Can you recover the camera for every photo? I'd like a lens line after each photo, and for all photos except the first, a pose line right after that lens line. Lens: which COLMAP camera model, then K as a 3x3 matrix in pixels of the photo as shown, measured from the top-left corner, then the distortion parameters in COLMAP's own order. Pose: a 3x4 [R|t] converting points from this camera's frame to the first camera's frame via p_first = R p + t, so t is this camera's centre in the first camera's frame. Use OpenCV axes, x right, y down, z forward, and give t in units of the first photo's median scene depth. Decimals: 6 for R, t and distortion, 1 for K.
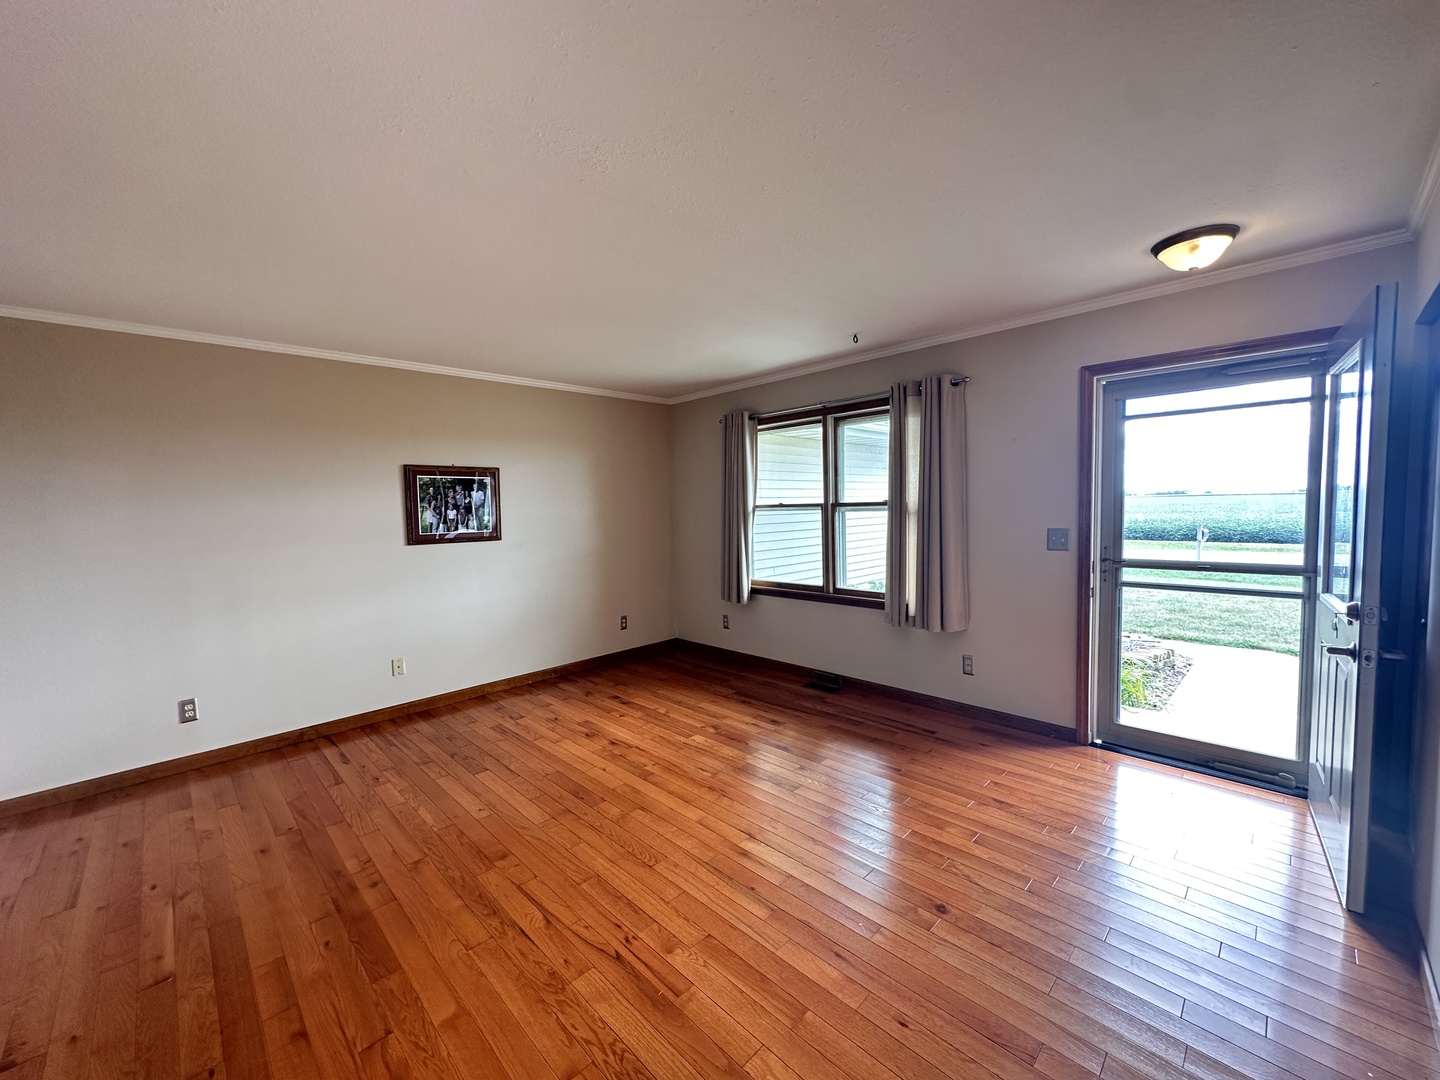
lens RADIAL K [[574.8, 0, 716.1], [0, 574.8, 540.8], [0, 0, 1]] dist [-0.000448, 0.000096]
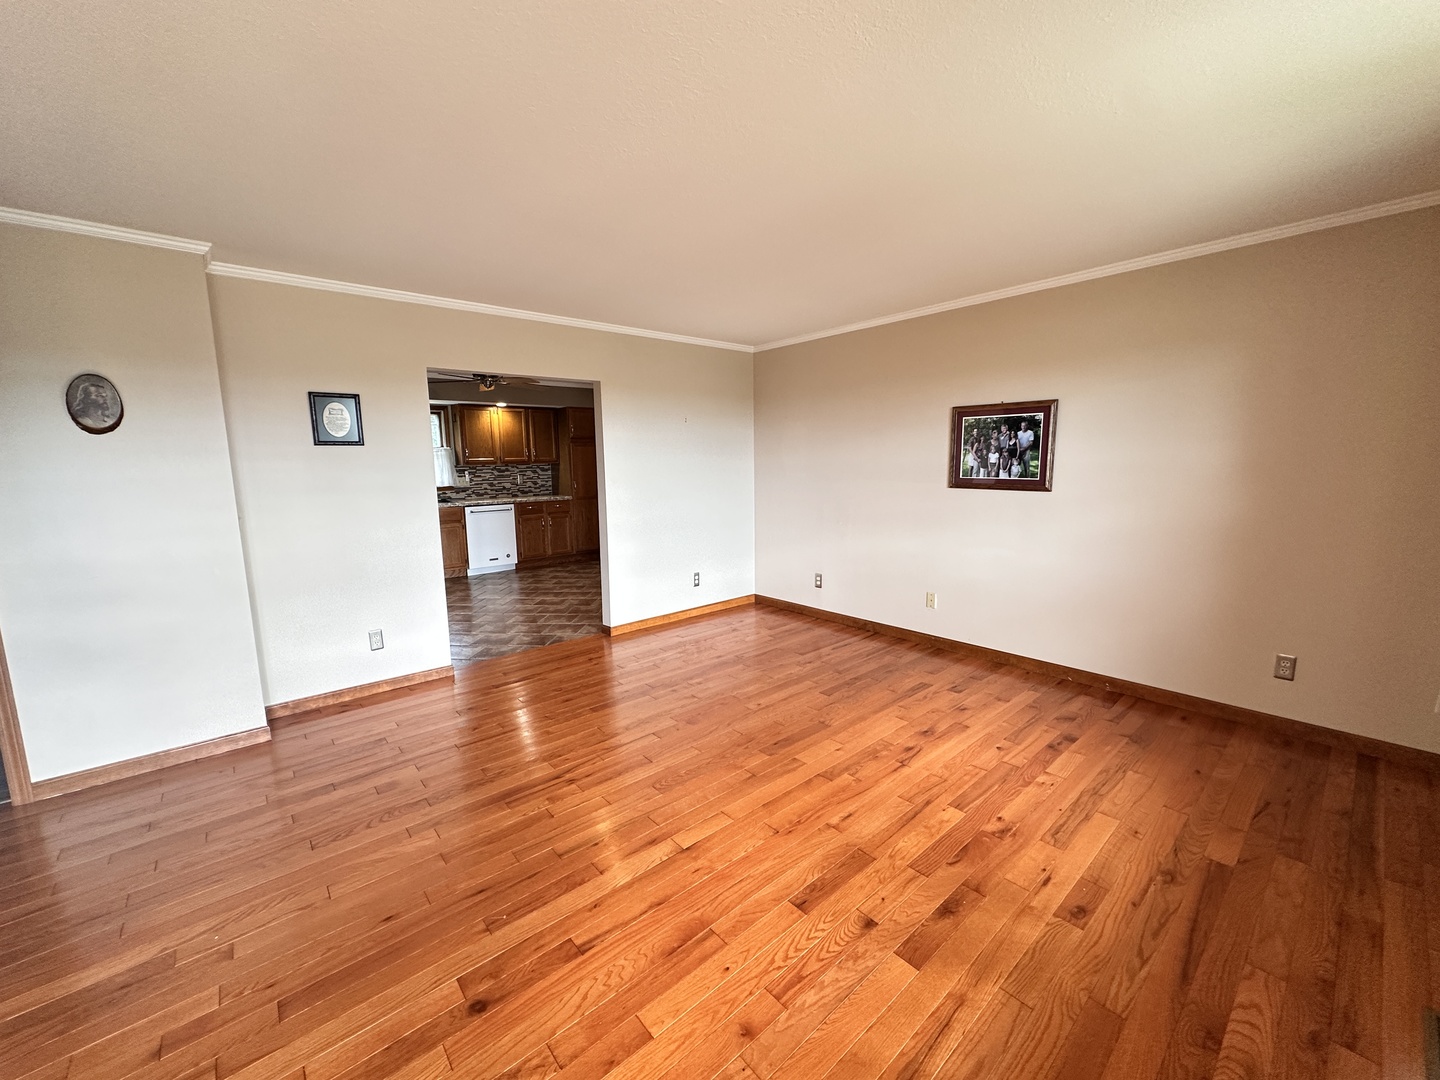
lens RADIAL K [[574.8, 0, 726.1], [0, 574.8, 542.3], [0, 0, 1]] dist [-0.000448, 0.000096]
pose [[-0.063064, 0.175087, -0.982531, 0.479998], [-0.042781, 0.983112, 0.177937, -0.058018], [0.997092, 0.053255, -0.054509, 0.629921]]
